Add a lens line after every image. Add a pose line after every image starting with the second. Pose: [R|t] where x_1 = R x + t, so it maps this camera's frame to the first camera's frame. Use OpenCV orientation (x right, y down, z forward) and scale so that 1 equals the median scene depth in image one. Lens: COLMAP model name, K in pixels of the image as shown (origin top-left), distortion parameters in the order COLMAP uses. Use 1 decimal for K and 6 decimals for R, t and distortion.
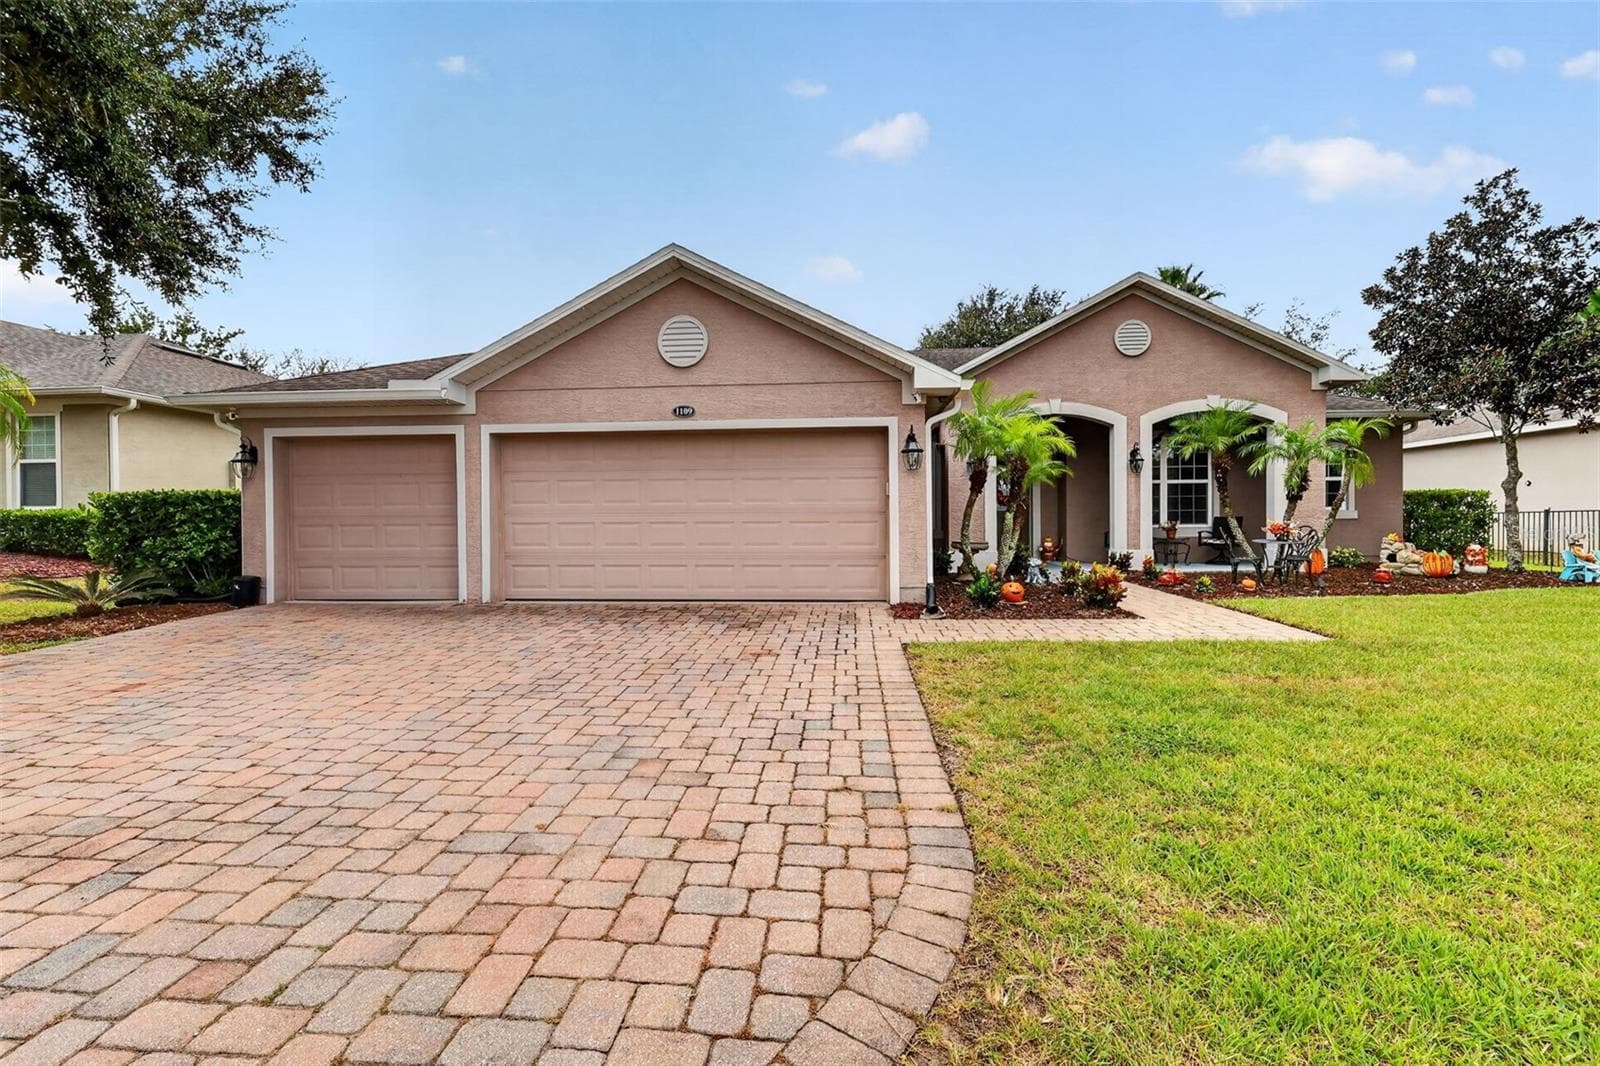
lens RADIAL K [[697.5, 0, 791.8], [0, 697.5, 521.8], [0, 0, 1]] dist [0.001885, 0.000233]
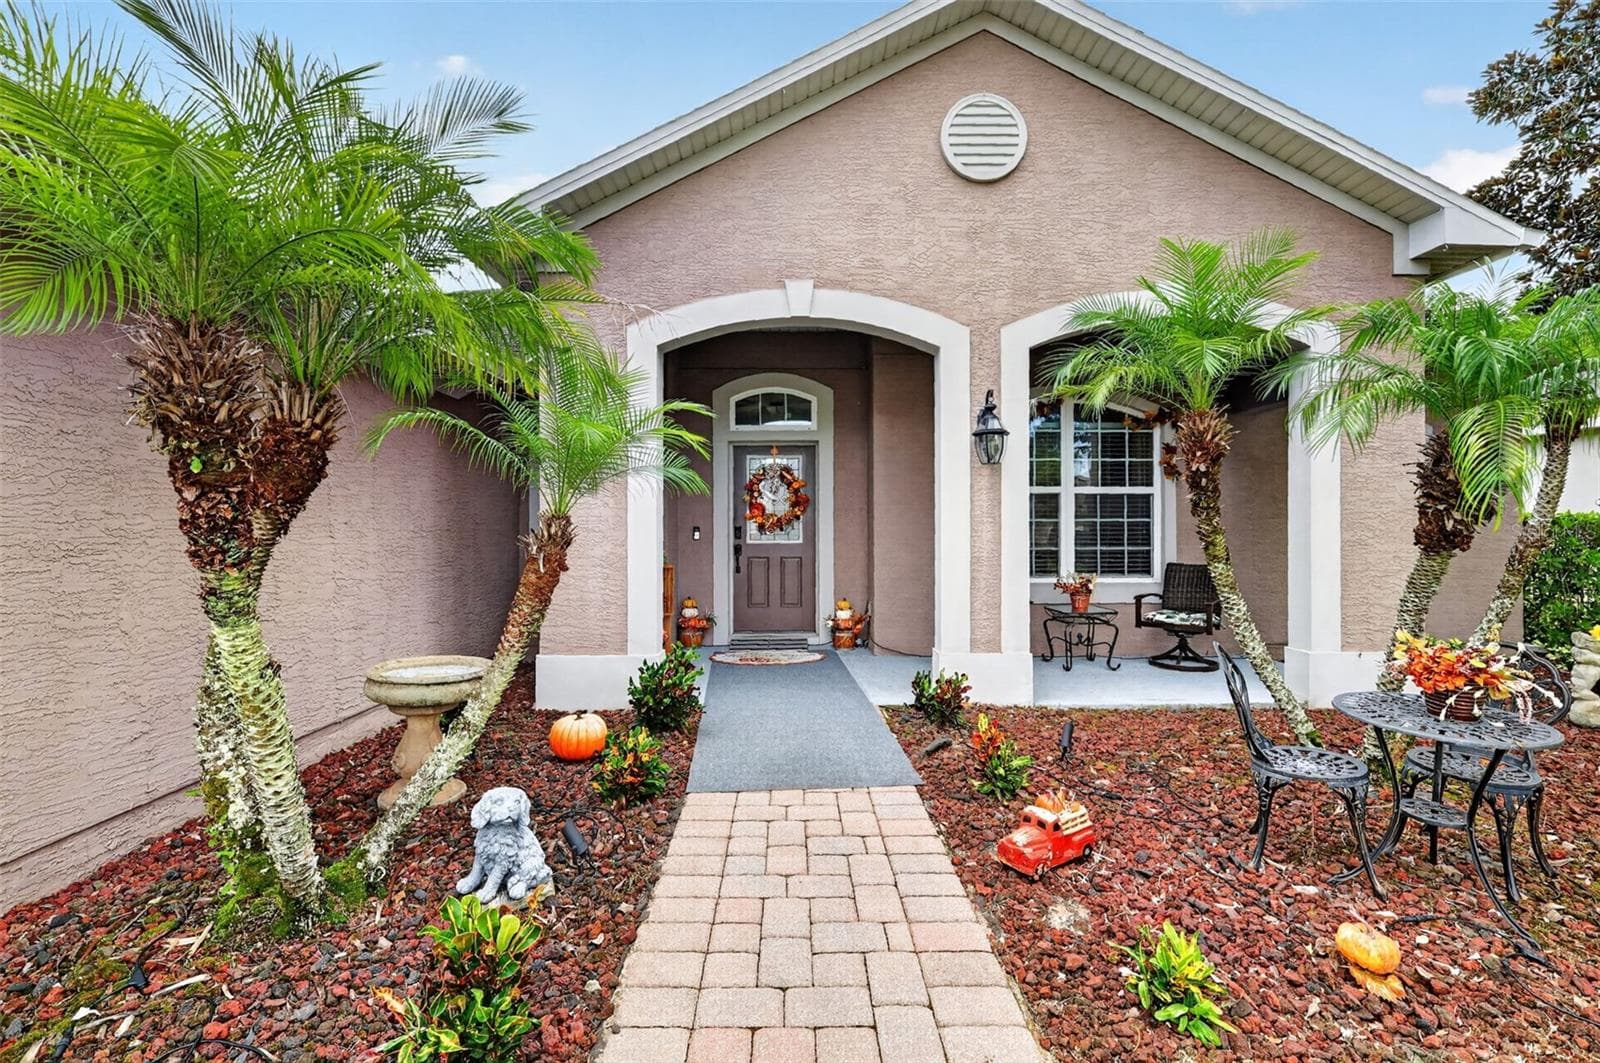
lens RADIAL K [[697.5, 0, 797.7], [0, 697.5, 529.5], [0, 0, 1]] dist [0.001885, 0.000233]
pose [[0.996810, 0.006254, 0.079566, 0.318111], [-0.005117, 0.999882, -0.014487, -0.023139], [-0.079647, 0.014034, 0.996724, 0.549755]]
